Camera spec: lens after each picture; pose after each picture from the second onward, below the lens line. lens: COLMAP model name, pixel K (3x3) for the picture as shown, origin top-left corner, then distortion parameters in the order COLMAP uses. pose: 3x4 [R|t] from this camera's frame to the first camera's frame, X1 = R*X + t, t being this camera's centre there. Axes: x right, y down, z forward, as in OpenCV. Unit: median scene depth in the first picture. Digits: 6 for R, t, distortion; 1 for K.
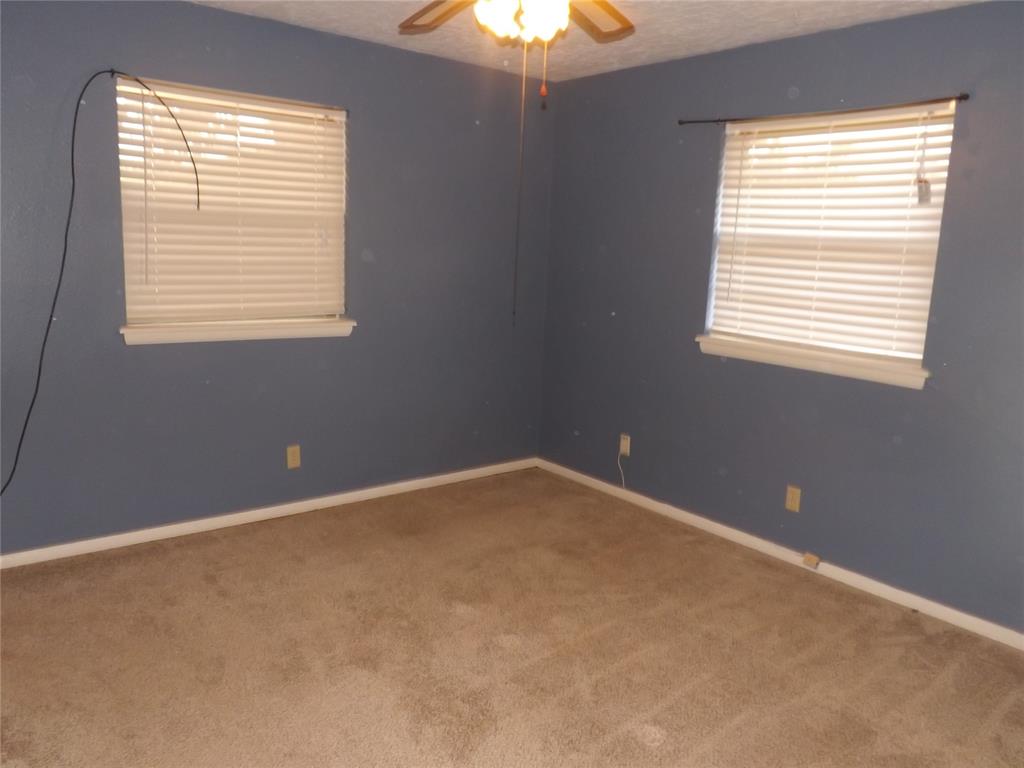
lens RADIAL K [[783.2, 0, 512.0], [0, 783.2, 384.0], [0, 0, 1]] dist [-0.058112, -0.000906]
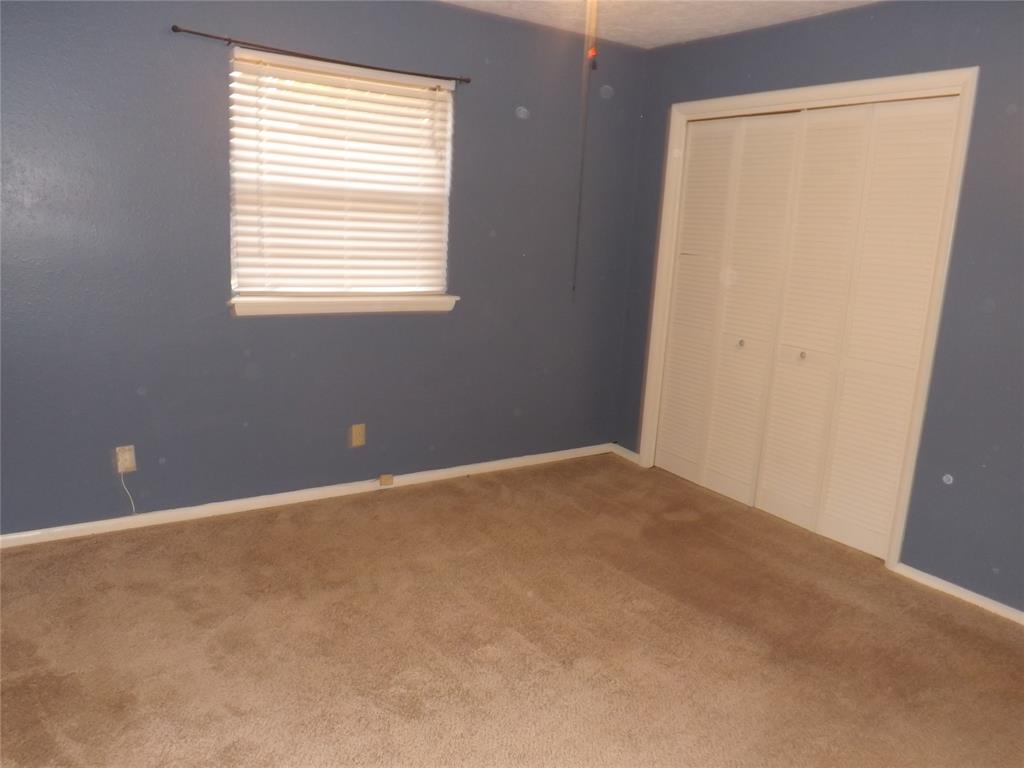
lens RADIAL K [[726.6, 0, 512.0], [0, 726.6, 384.0], [0, 0, 1]] dist [0.060128, 0.001022]
pose [[0.135423, -0.248430, 0.959137, -0.588805], [0.141887, 0.962939, 0.229381, -0.129054], [-0.980576, 0.105026, 0.165653, 0.636364]]
